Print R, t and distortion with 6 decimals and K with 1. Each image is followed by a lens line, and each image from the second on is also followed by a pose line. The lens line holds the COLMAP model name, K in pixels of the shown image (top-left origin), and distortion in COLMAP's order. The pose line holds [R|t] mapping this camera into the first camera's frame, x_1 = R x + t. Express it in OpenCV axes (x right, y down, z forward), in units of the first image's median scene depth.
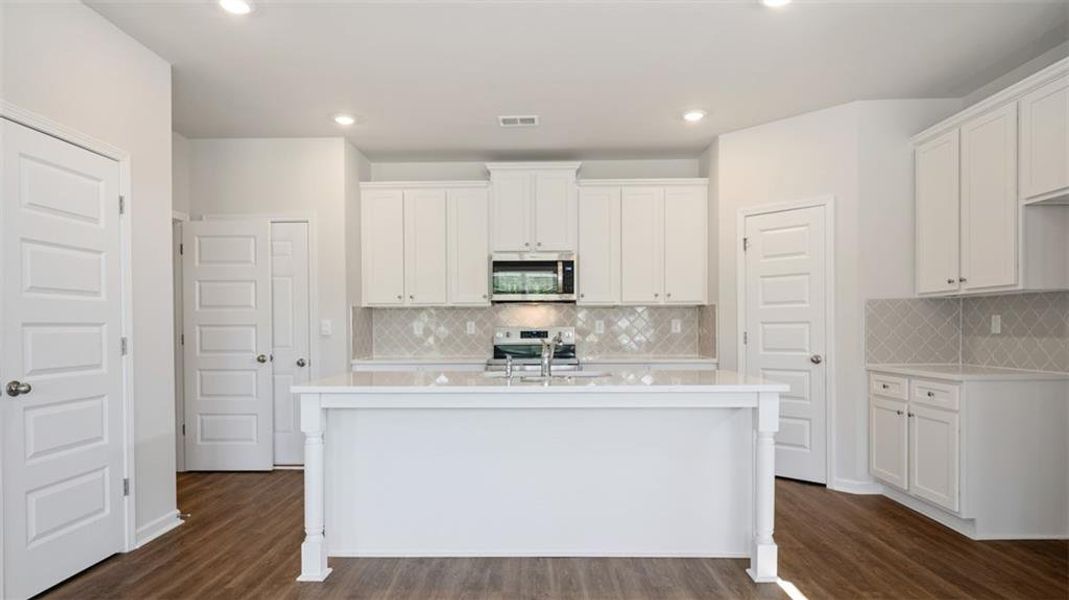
lens RADIAL K [[608.1, 0, 529.6], [0, 608.1, 334.5], [0, 0, 1]] dist [-0.000400, 0.000061]
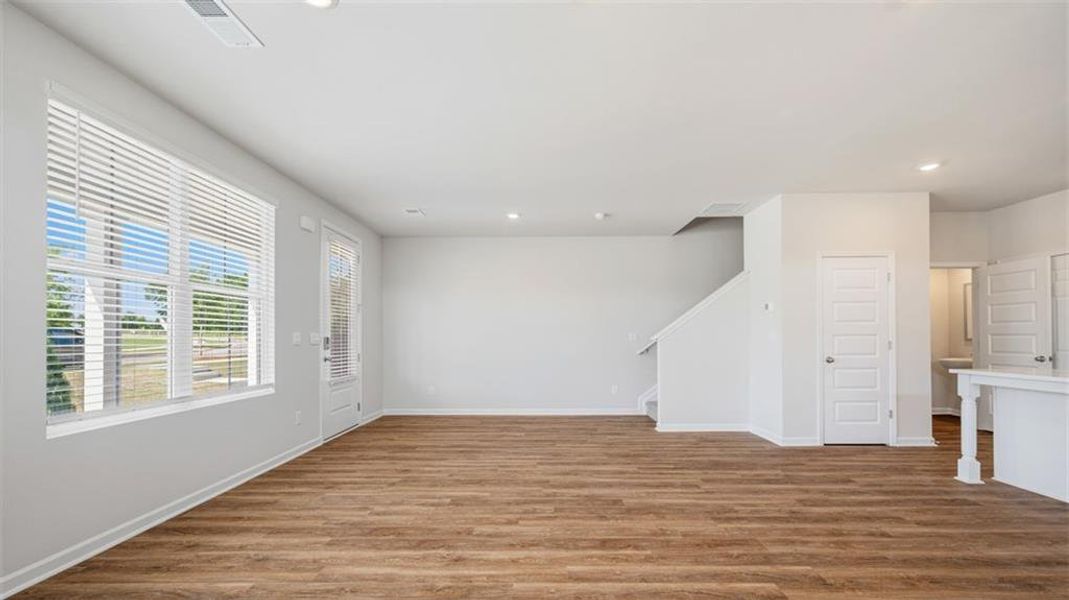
lens RADIAL K [[418.5, 0, 537.5], [0, 418.5, 335.7], [0, 0, 1]] dist [0.000985, 0.000014]
pose [[0.012263, -0.001169, -0.999924, 0.483723], [-0.009443, 0.999955, -0.001285, -0.000118], [0.999880, 0.009458, 0.012252, -0.139342]]
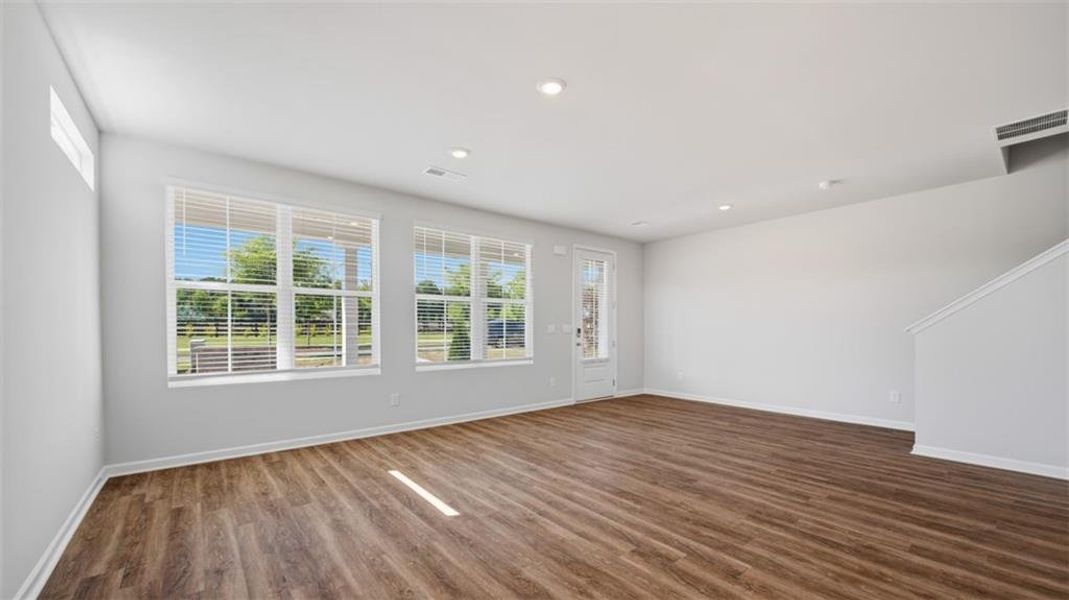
lens RADIAL K [[418.5, 0, 537.5], [0, 418.5, 335.7], [0, 0, 1]] dist [0.000985, 0.000014]
pose [[-0.759582, 0.014529, -0.650250, 0.483577], [-0.003007, 0.999661, 0.025850, -0.004049], [0.650405, 0.021591, -0.759281, 0.330846]]
